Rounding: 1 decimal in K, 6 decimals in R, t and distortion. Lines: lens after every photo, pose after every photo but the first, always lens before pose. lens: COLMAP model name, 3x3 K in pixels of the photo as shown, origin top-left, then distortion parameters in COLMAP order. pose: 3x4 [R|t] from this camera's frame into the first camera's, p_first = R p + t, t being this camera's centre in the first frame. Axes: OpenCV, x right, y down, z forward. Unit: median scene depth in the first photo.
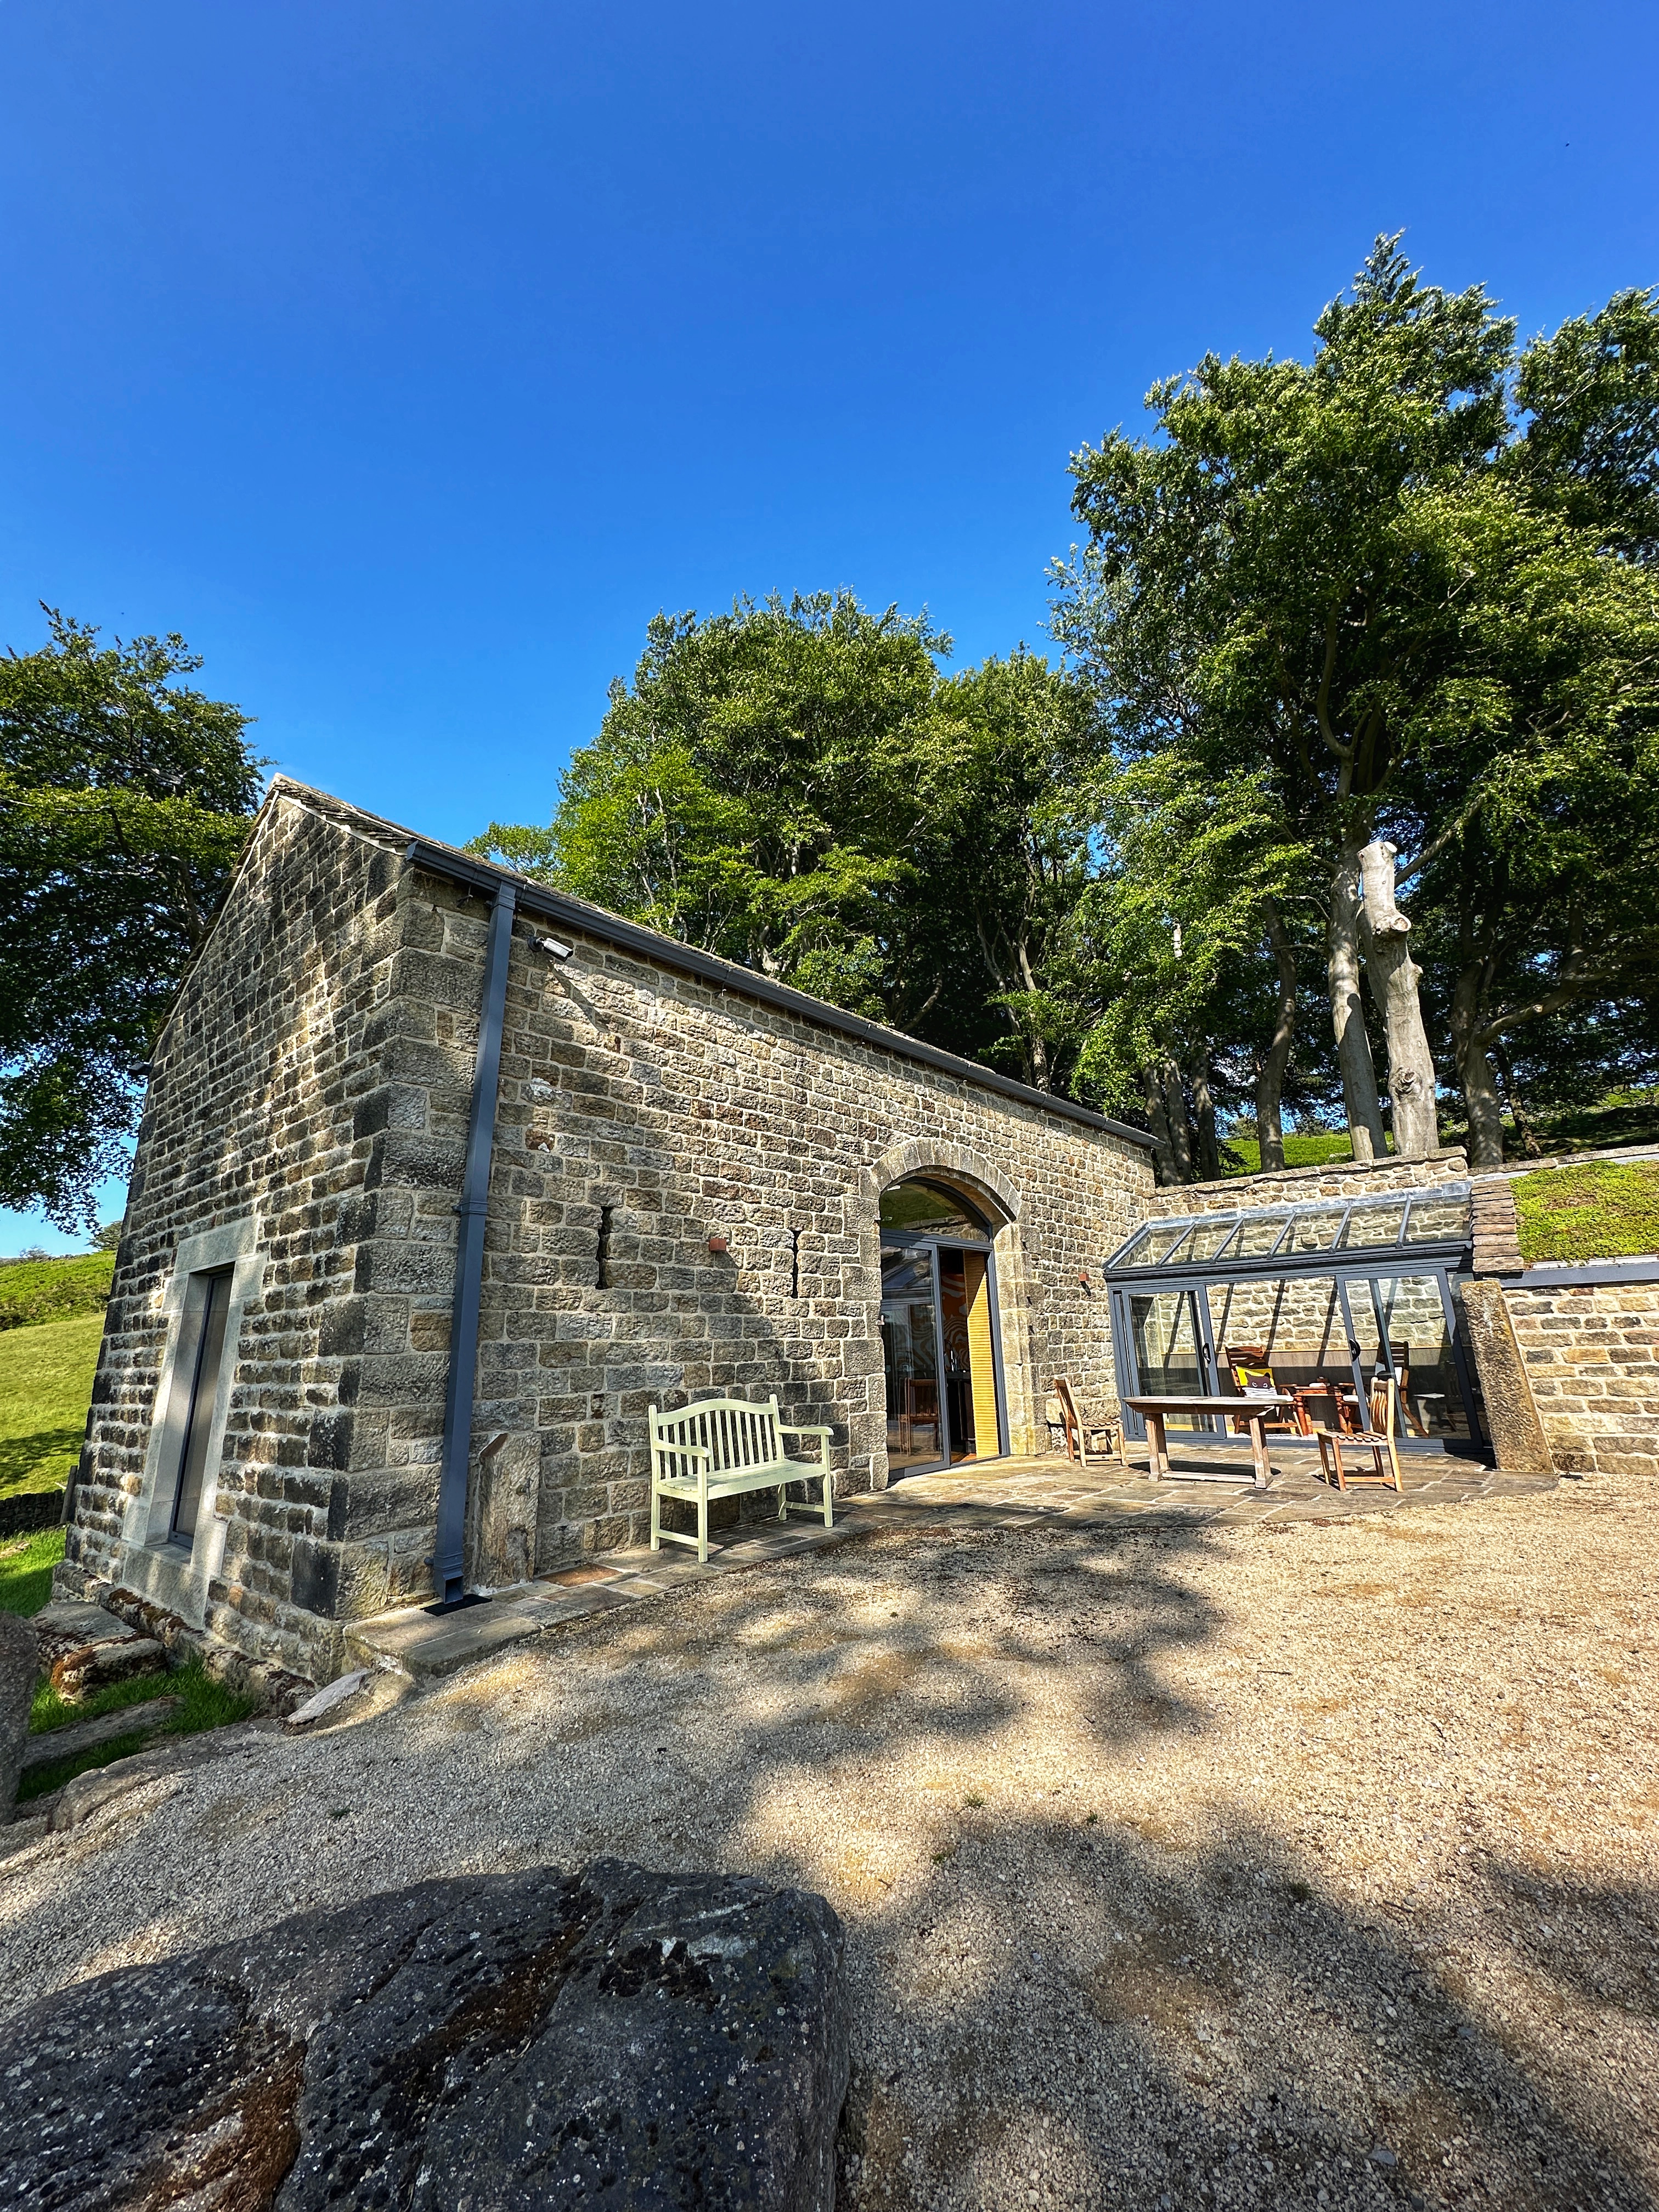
lens RADIAL K [[886.5, 0, 832.6], [0, 886.5, 1101.1], [0, 0, 1]] dist [-0.001325, -0.000345]
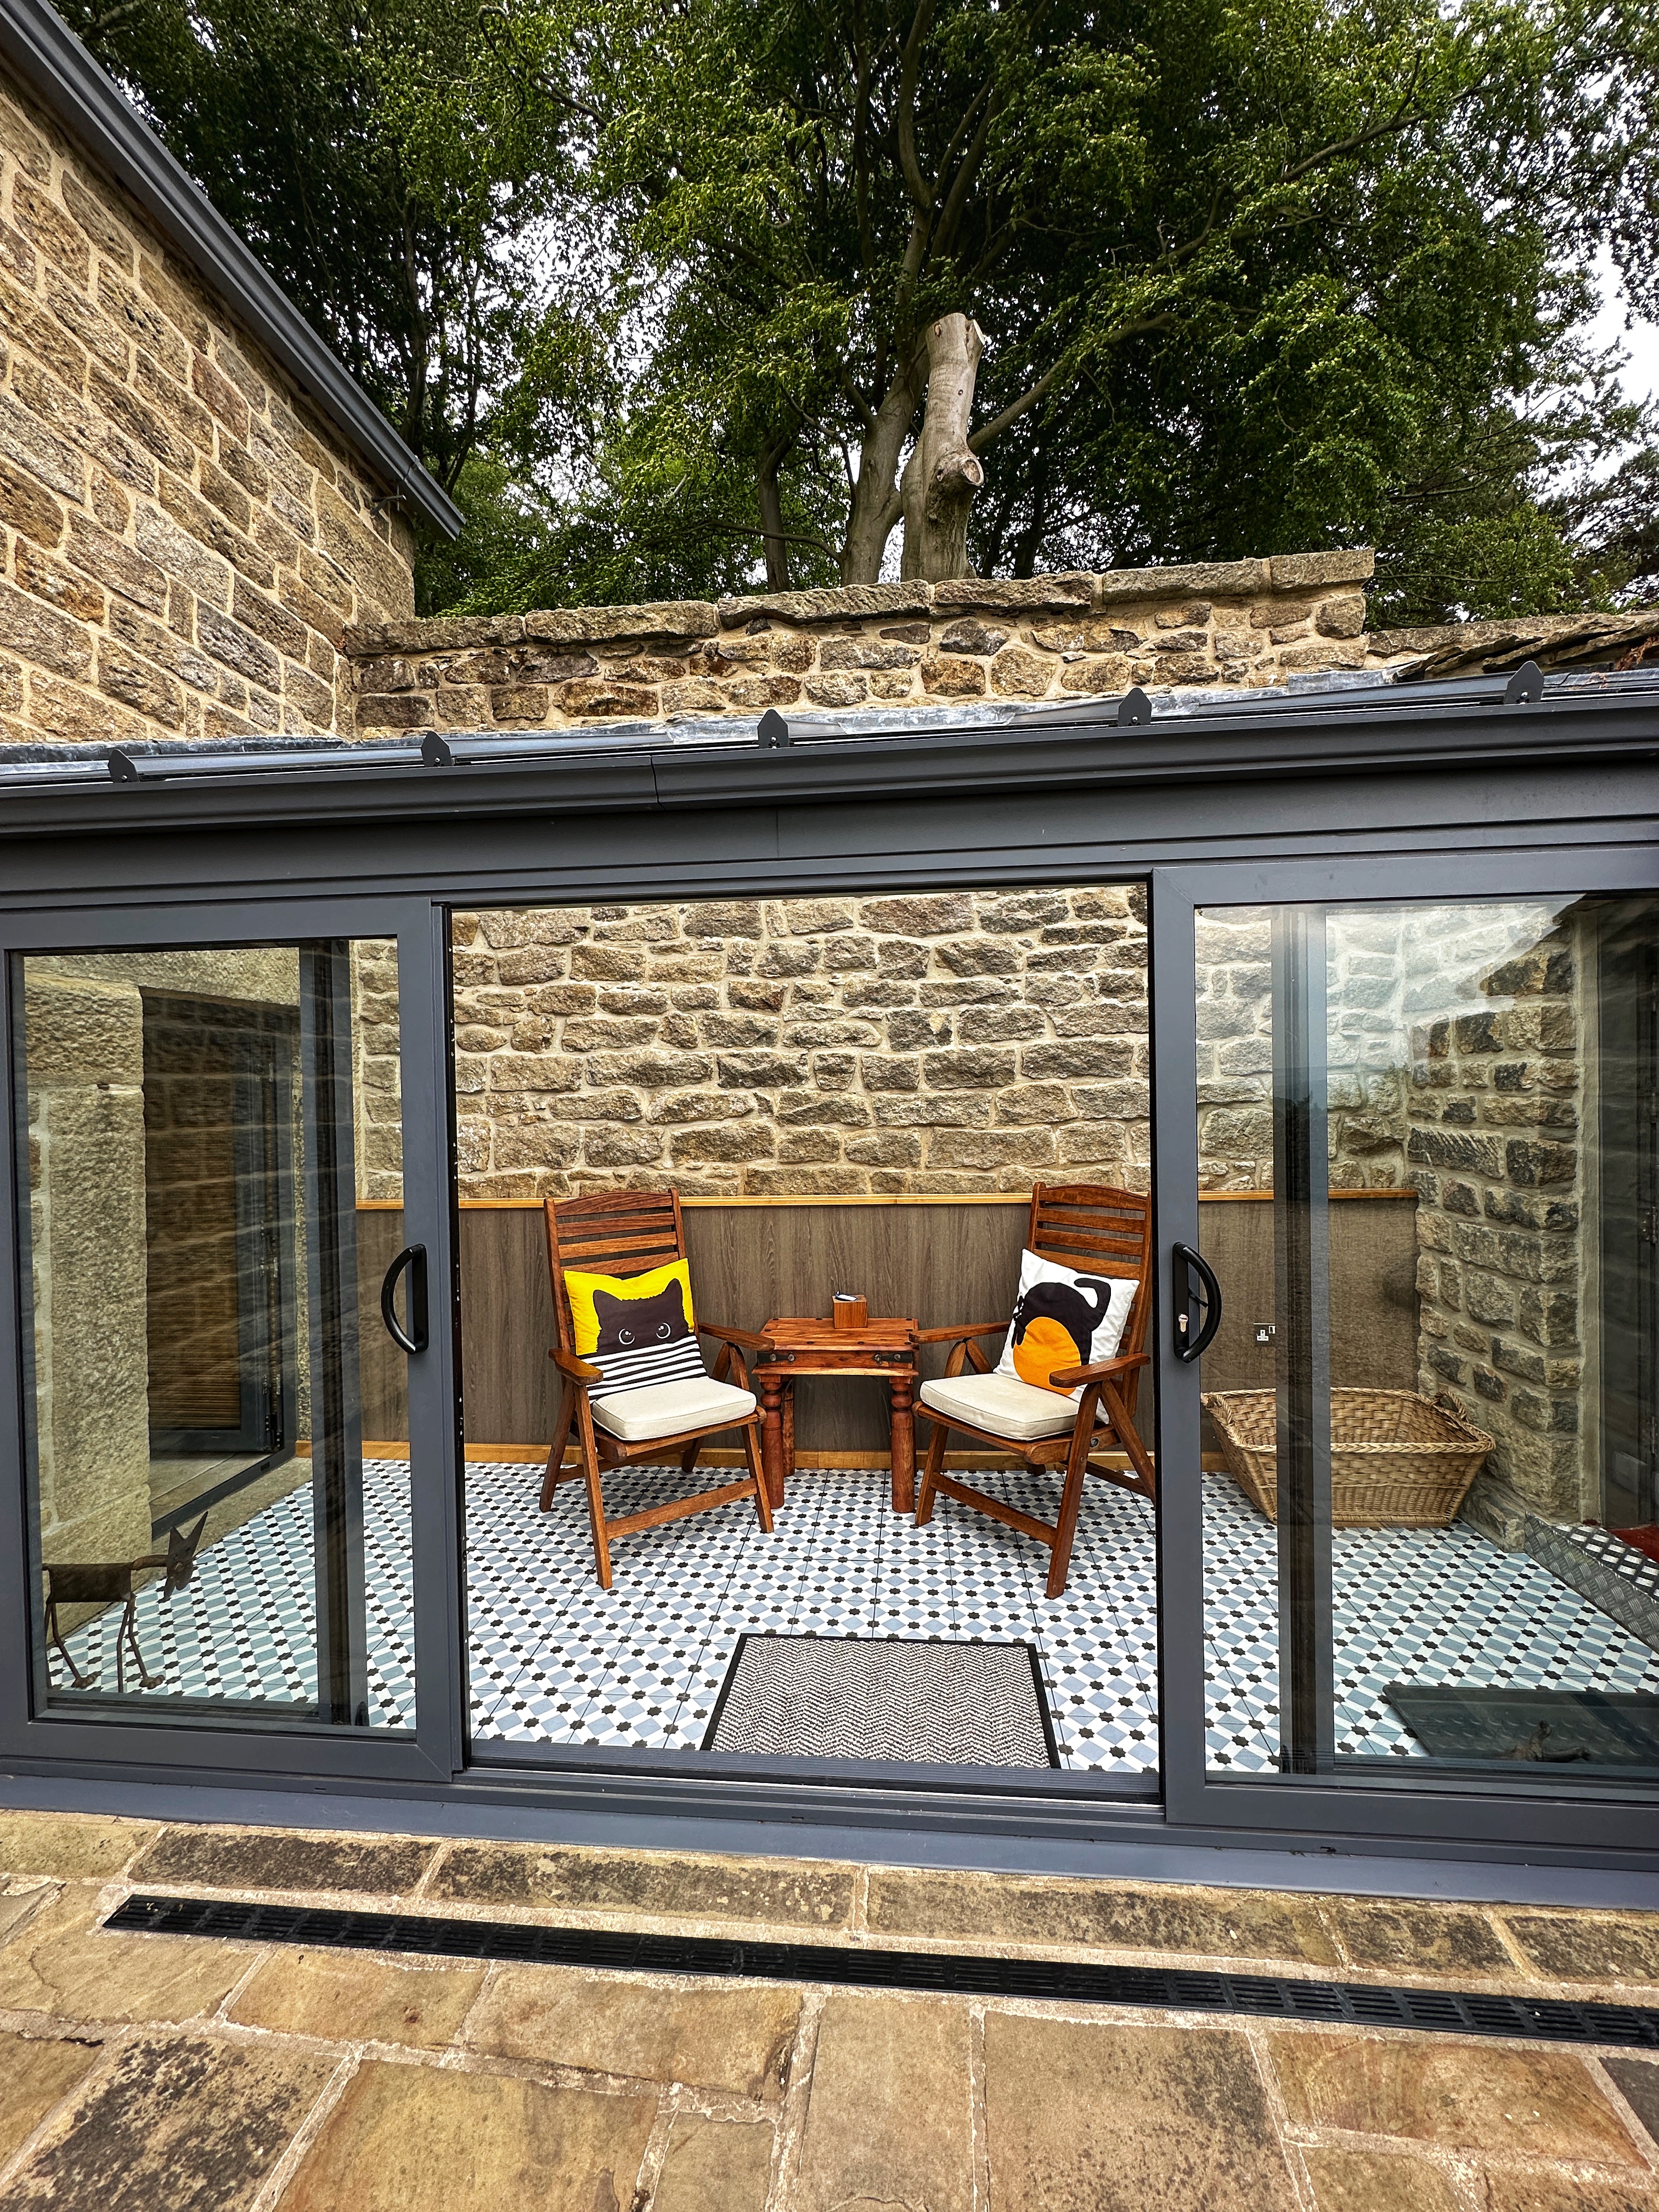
lens RADIAL K [[886.5, 0, 832.6], [0, 886.5, 1101.1], [0, 0, 1]] dist [-0.001325, -0.000345]
pose [[0.825705, 0.011796, 0.563978, 0.544934], [-0.159746, 0.963745, 0.213722, 0.268337], [-0.541010, -0.266565, 0.797654, 1.121462]]
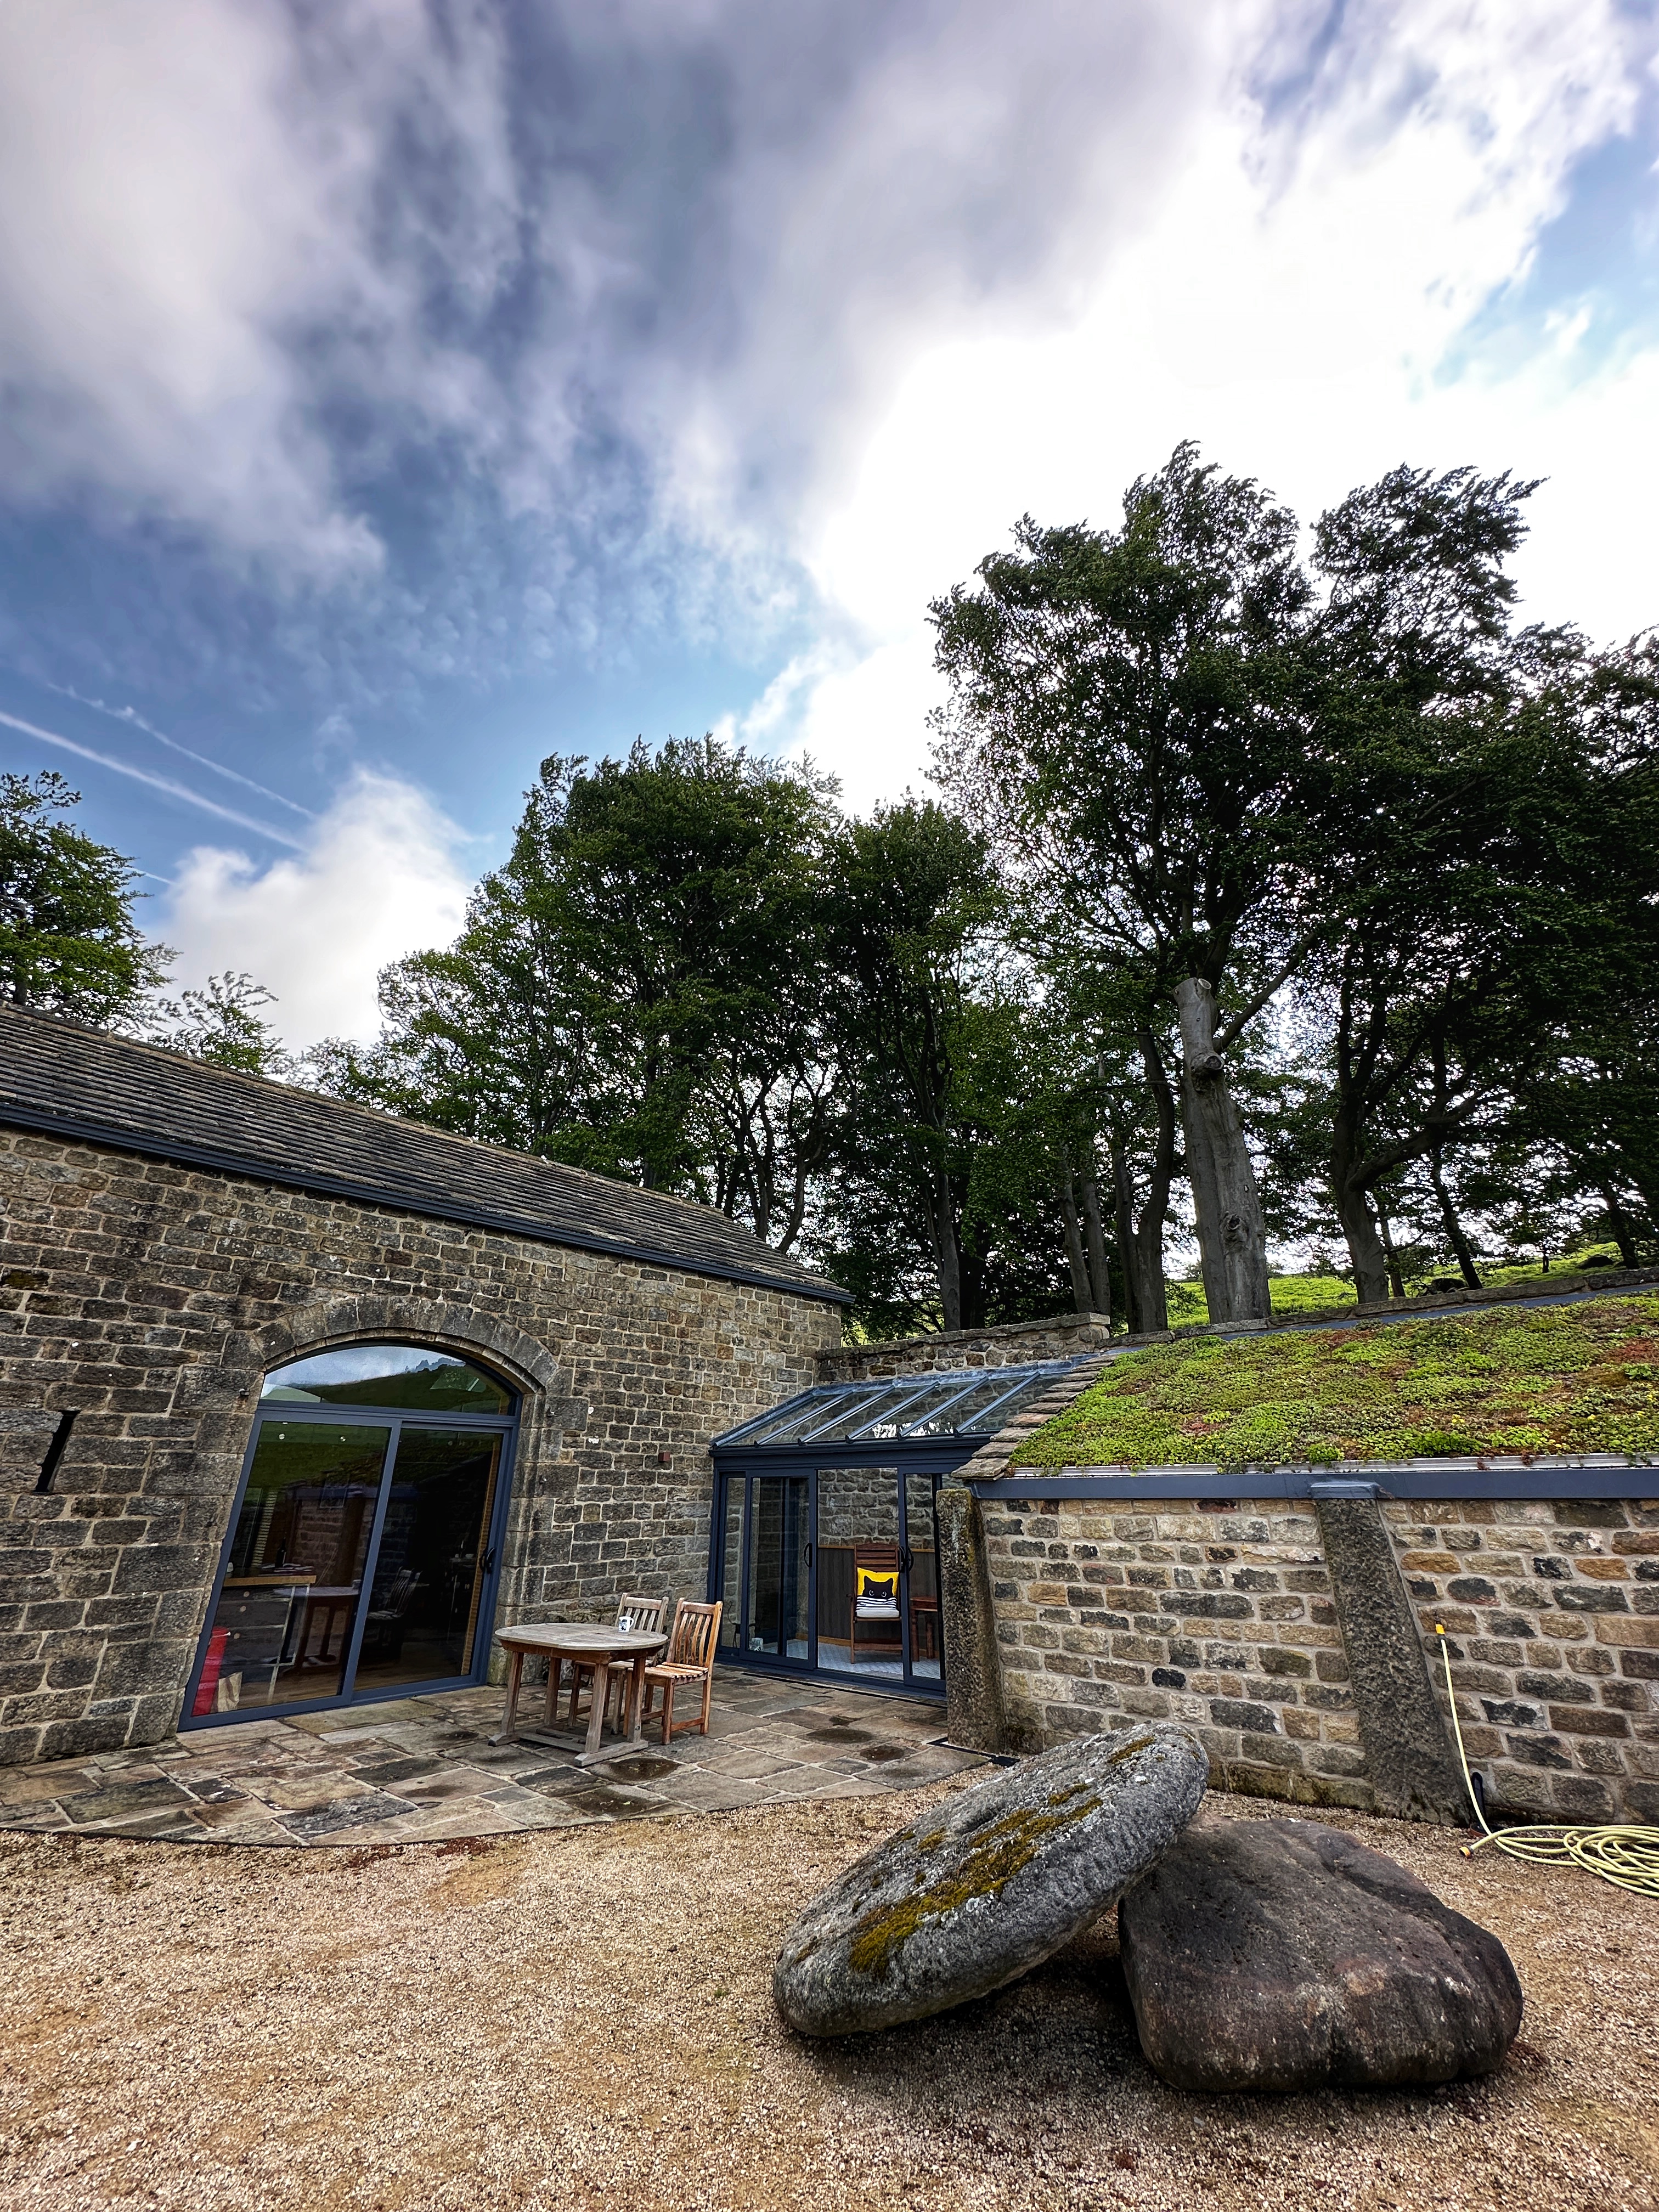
lens RADIAL K [[886.5, 0, 832.6], [0, 886.5, 1101.1], [0, 0, 1]] dist [-0.001325, -0.000345]
pose [[0.999367, 0.014740, -0.032365, 0.662479], [-0.019197, 0.989674, -0.142046, -0.037310], [0.029937, 0.142578, 0.989331, 0.129902]]
